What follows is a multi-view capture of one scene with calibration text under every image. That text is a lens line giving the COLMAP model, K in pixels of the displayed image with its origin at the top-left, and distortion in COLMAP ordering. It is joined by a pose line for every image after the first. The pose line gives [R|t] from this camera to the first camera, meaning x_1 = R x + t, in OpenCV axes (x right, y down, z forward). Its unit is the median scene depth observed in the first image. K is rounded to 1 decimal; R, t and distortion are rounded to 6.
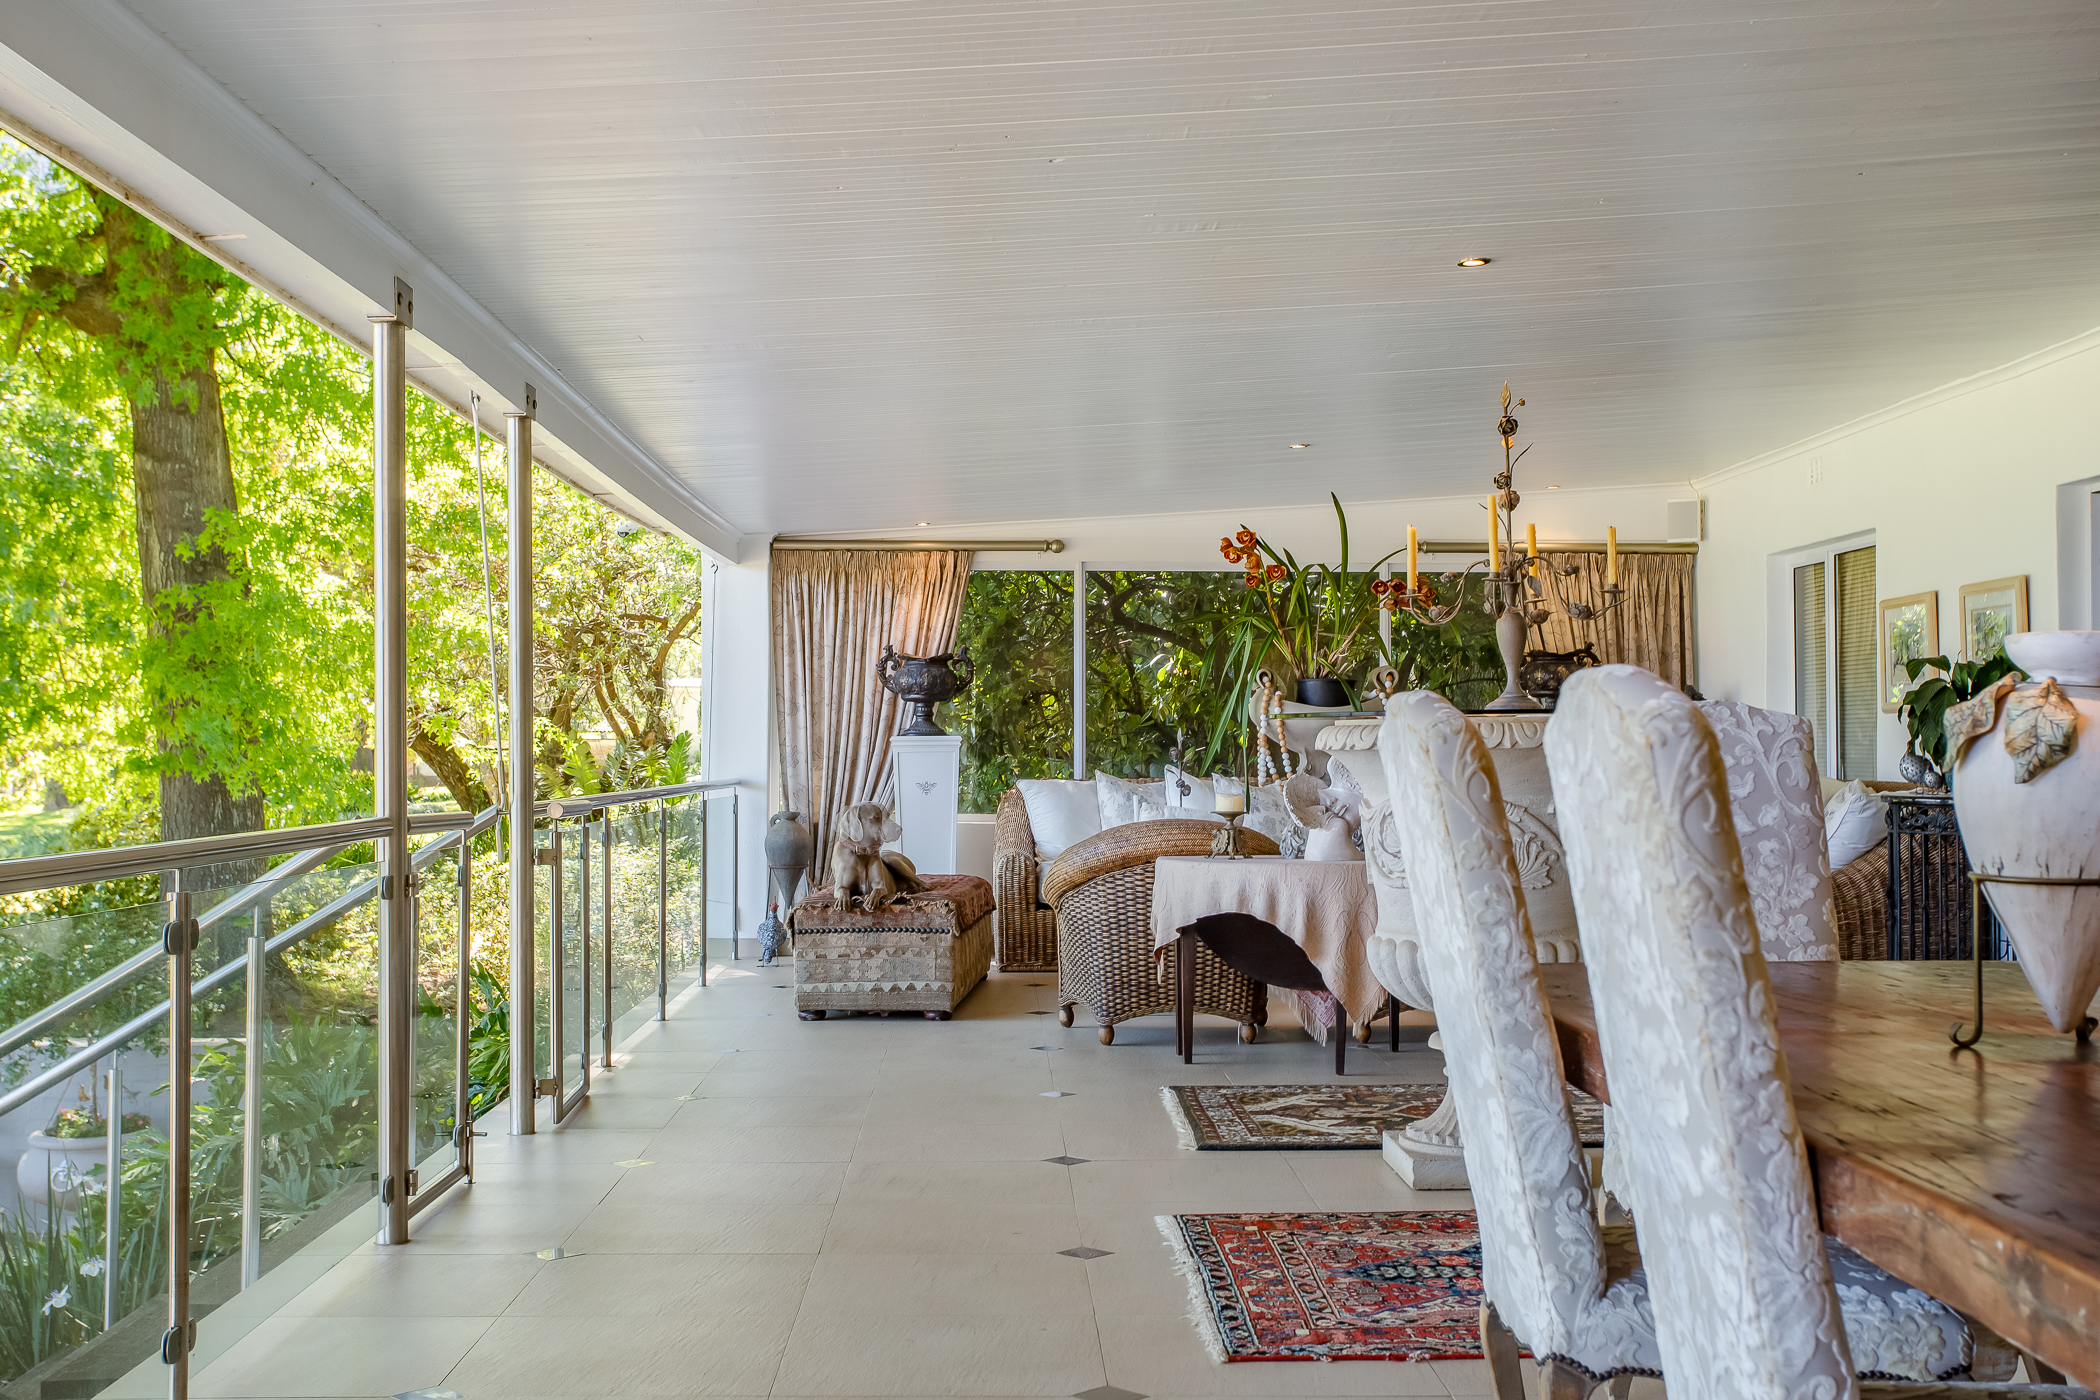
lens RADIAL K [[2411.0, 0, 1044.6], [0, 2411.0, 694.4], [0, 0, 1]] dist [0.028902, 0.000000]
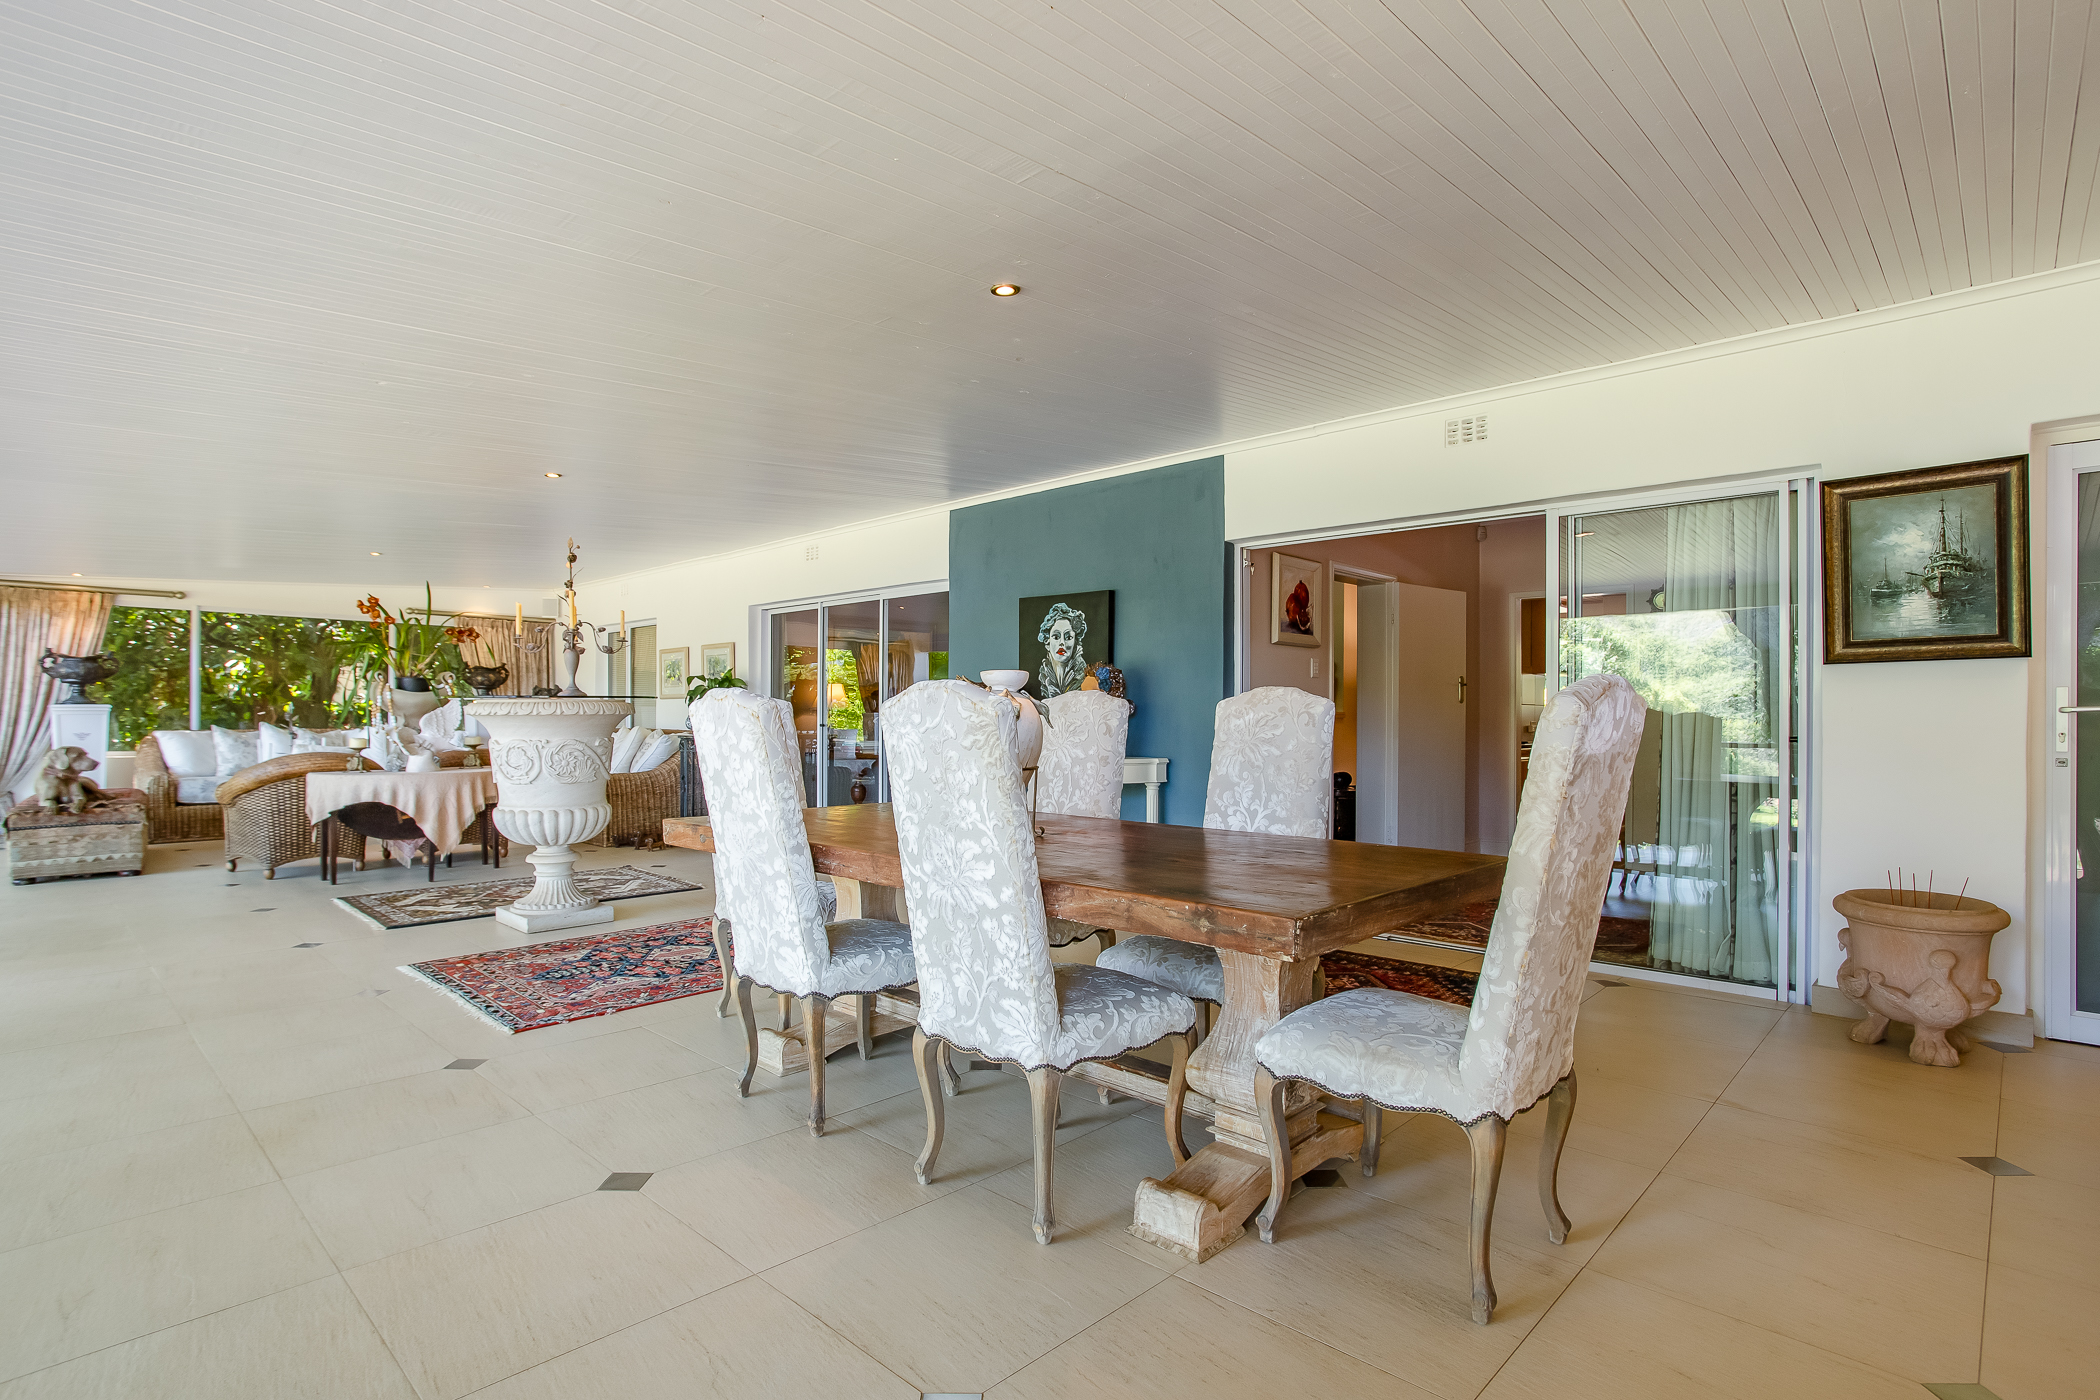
lens RADIAL K [[1027.0, 0, 1041.0], [0, 1027.0, 714.3], [0, 0, 1]] dist [-0.014393, 0.002581]
pose [[0.707188, 0.002998, 0.707019, -0.096316], [-0.019458, 0.999695, 0.015223, 0.000779], [-0.706758, -0.024523, 0.707031, 0.064603]]
